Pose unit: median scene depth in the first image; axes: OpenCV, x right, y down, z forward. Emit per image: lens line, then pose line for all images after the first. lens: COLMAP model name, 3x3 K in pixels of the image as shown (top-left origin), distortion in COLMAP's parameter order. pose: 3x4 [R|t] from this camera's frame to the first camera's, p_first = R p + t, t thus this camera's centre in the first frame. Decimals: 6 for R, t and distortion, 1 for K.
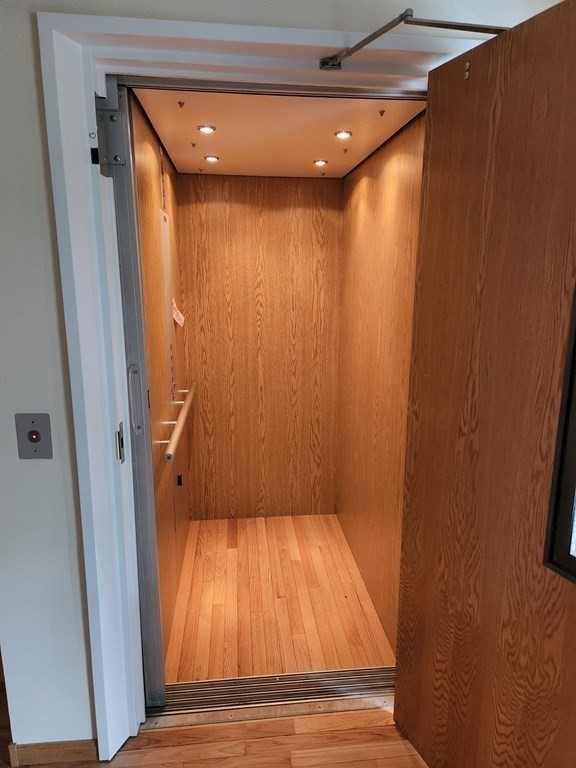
lens RADIAL K [[506.7, 0, 305.4], [0, 506.7, 381.4], [0, 0, 1]] dist [0.024745, -0.020719]
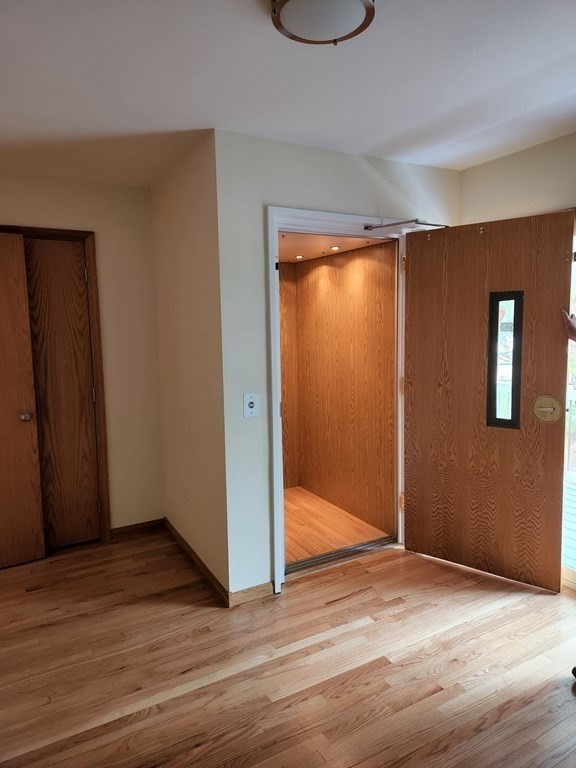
lens RADIAL K [[506.7, 0, 285.4], [0, 506.7, 382.5], [0, 0, 1]] dist [0.024745, -0.020719]
pose [[0.933102, -0.065223, 0.353648, -0.980949], [0.100274, 0.991600, -0.081695, 0.174779], [-0.345349, 0.111691, 0.931804, -0.766427]]
